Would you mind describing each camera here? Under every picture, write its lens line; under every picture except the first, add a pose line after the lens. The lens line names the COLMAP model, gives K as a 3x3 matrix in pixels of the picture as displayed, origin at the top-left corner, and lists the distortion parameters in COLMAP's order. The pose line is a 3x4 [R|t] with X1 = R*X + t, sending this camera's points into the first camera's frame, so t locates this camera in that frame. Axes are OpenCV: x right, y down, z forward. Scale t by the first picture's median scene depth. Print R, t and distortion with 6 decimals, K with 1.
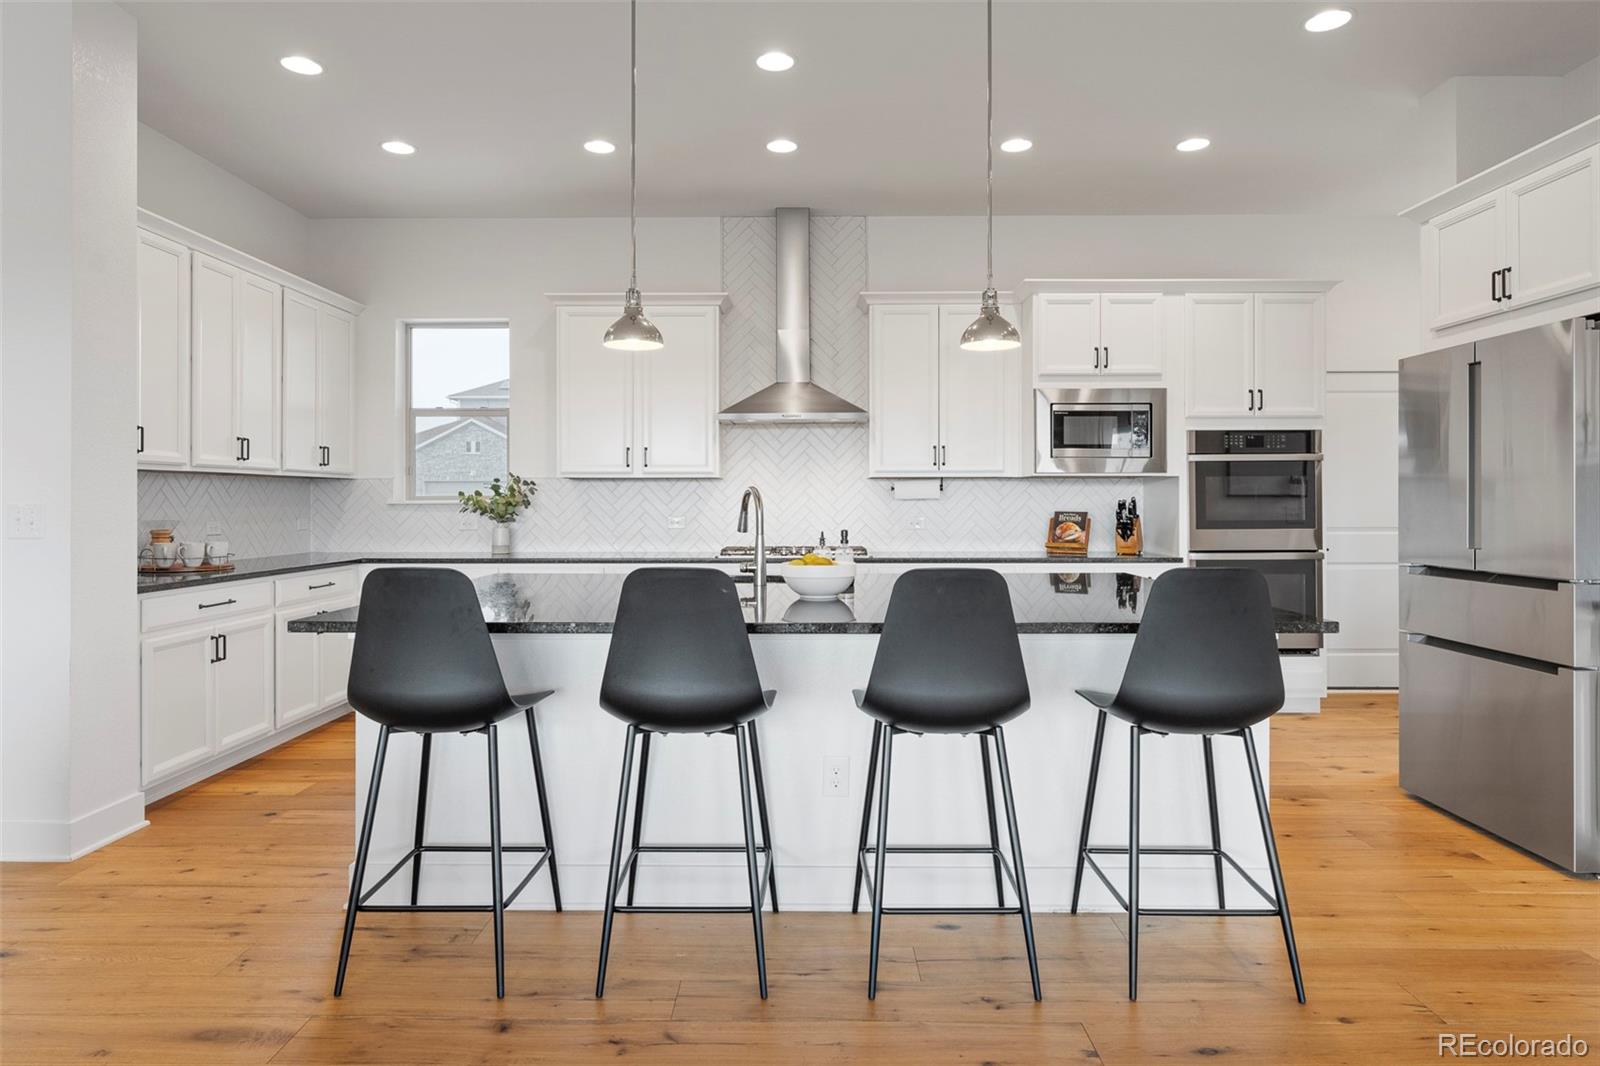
lens RADIAL K [[930.5, 0, 798.6], [0, 930.5, 502.2], [0, 0, 1]] dist [-0.001043, 0.000393]
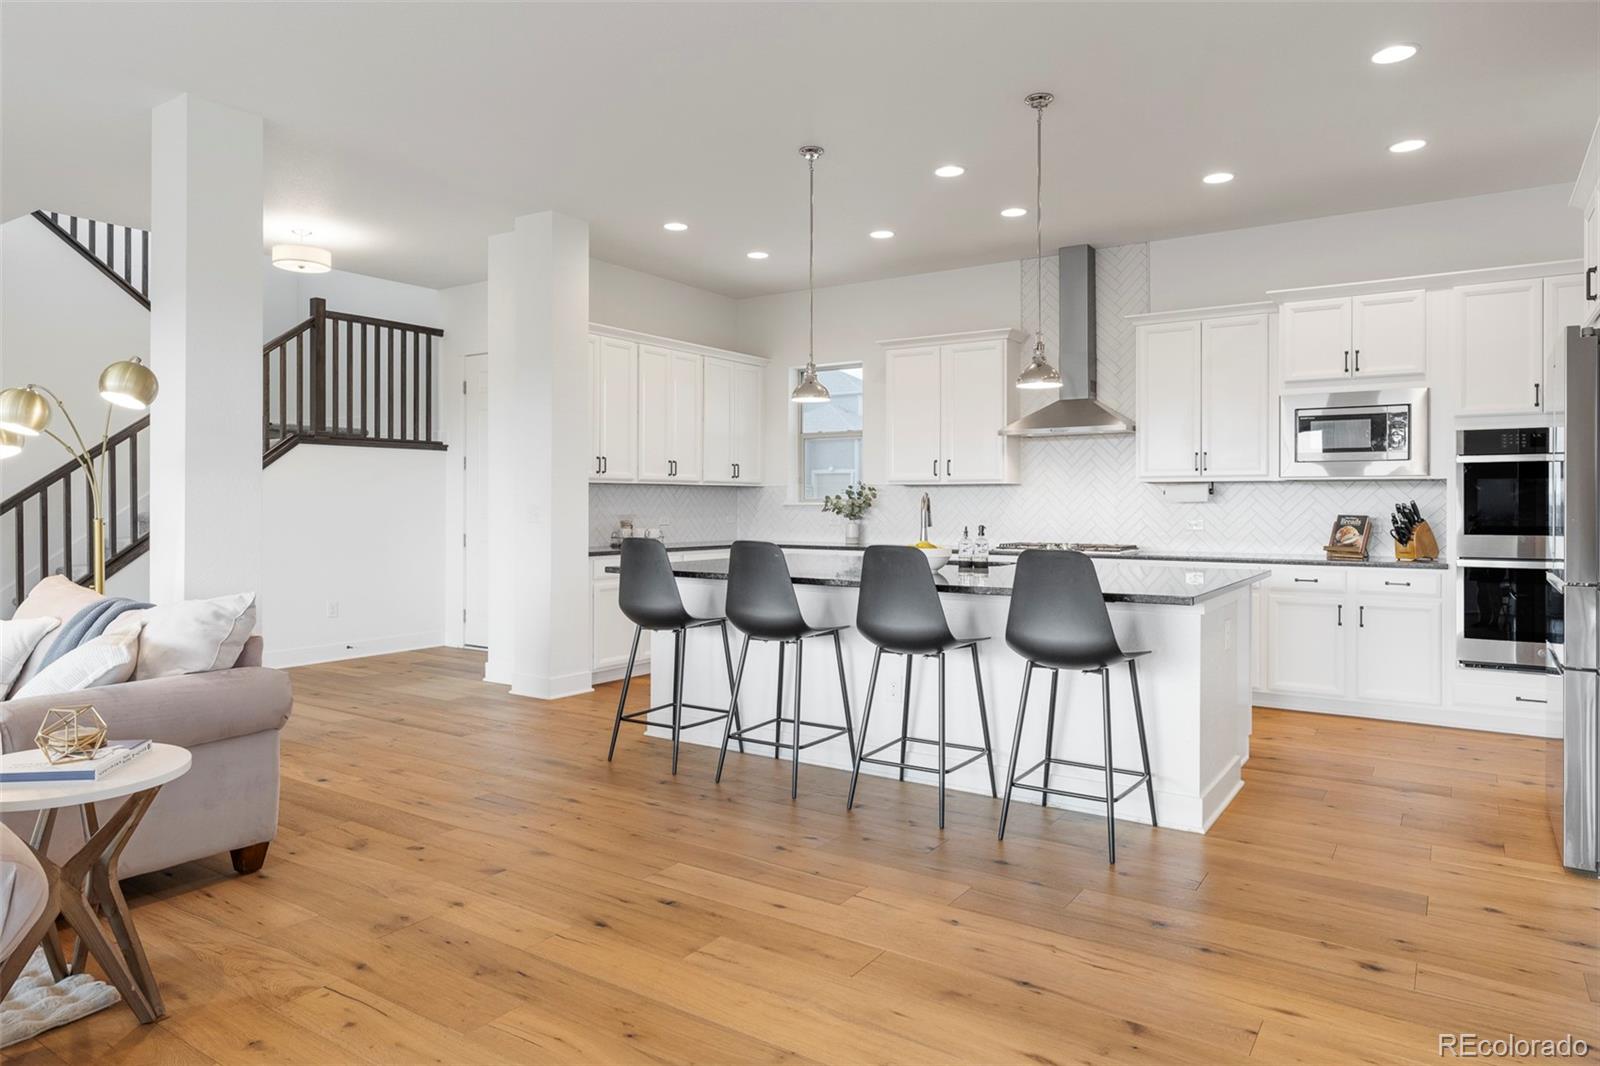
lens RADIAL K [[991.6, 0, 802.5], [0, 991.6, 503.0], [0, 0, 1]] dist [0.003165, 0.000239]
pose [[0.839323, 0.002575, -0.543626, 0.406870], [-0.003704, 0.999993, -0.000982, 0.000444], [0.543620, 0.002837, 0.839327, -0.214063]]
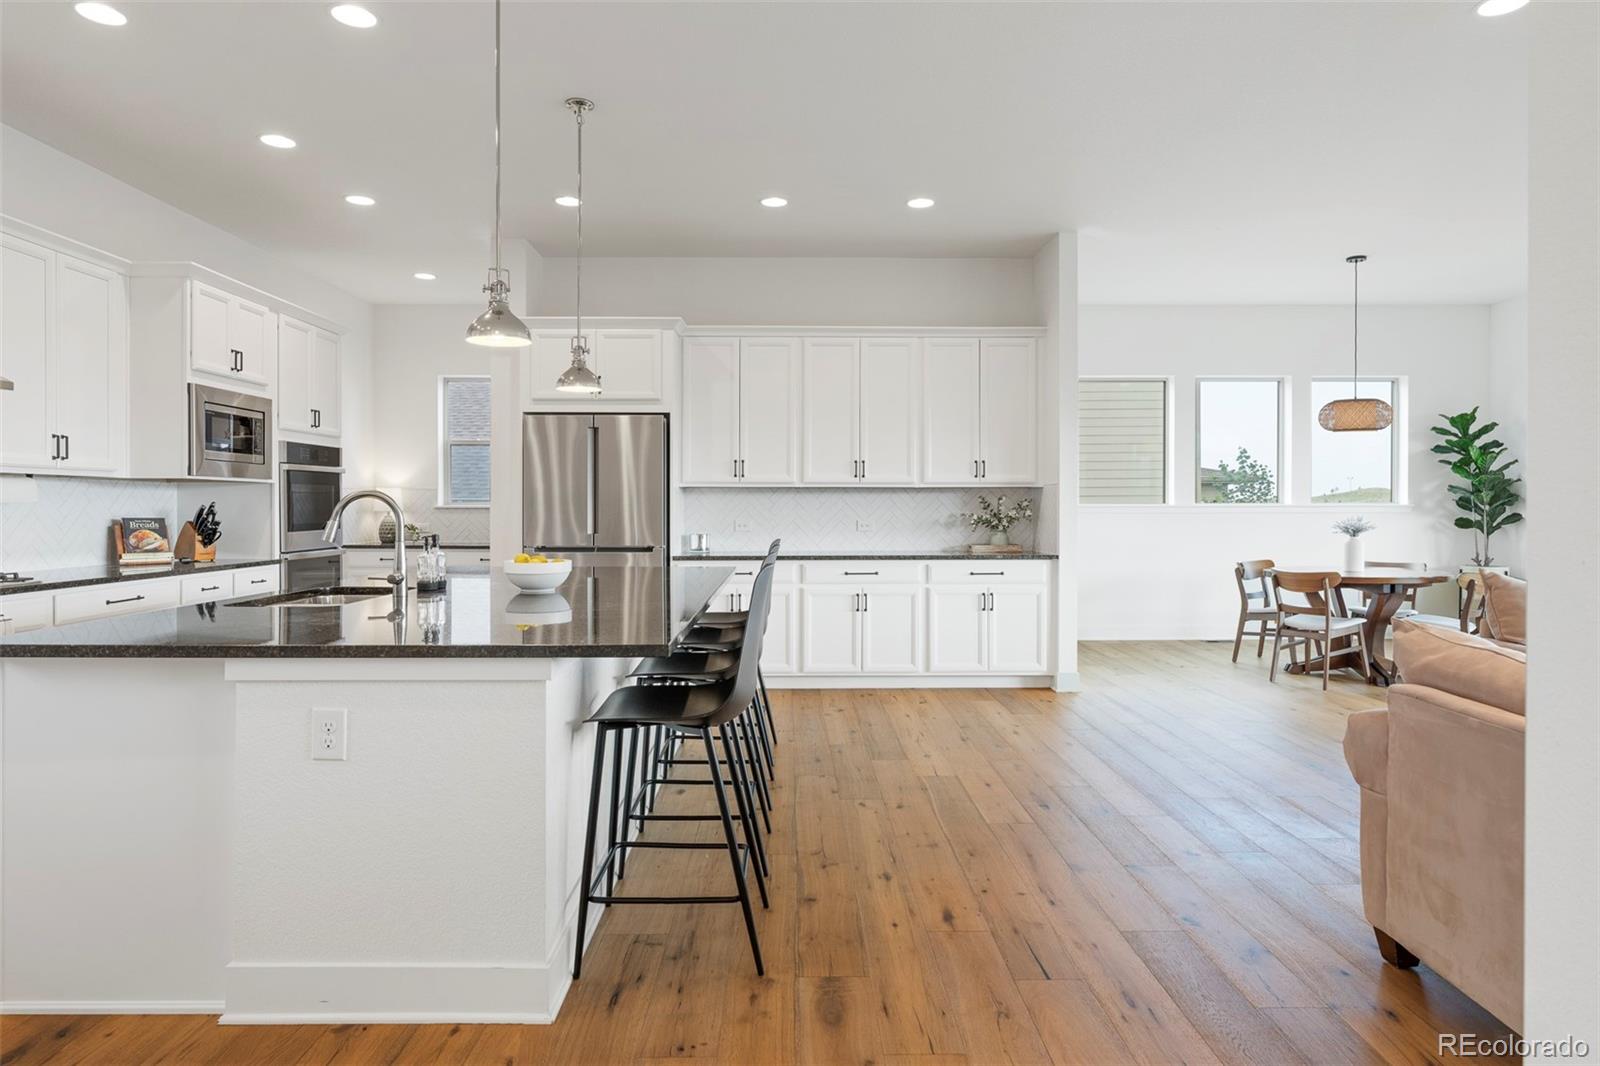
lens RADIAL K [[930.5, 0, 798.6], [0, 930.5, 502.2], [0, 0, 1]] dist [-0.001043, 0.000393]
pose [[-0.022672, 0.006874, 0.999719, -0.668594], [0.001062, 0.999976, -0.006852, 0.001925], [-0.999742, 0.000906, -0.022679, 0.423139]]
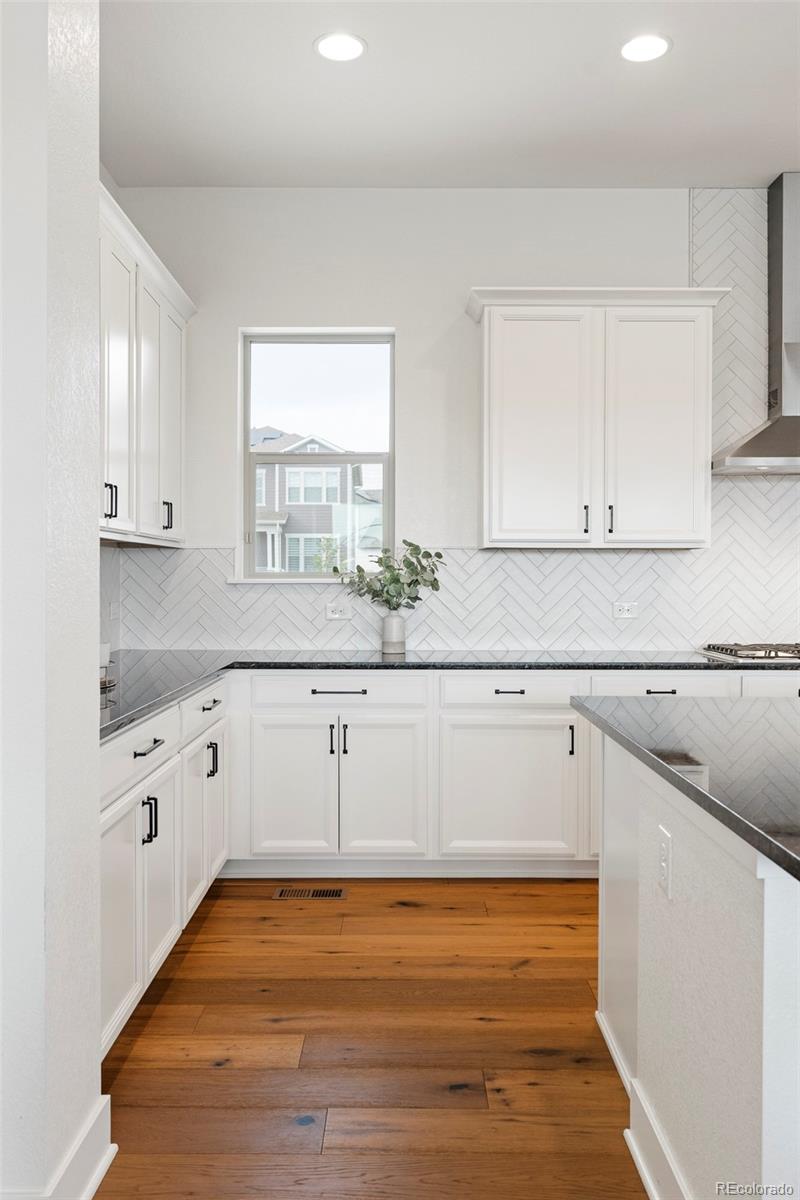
lens RADIAL K [[990.0, 0, 403.9], [0, 990.0, 581.5], [0, 0, 1]] dist [0.006420, 0.002573]
pose [[0.999901, 0.004964, 0.013184, -0.352102], [-0.005025, 0.999977, 0.004611, -0.003640], [-0.013160, -0.004676, 0.999902, 0.258425]]
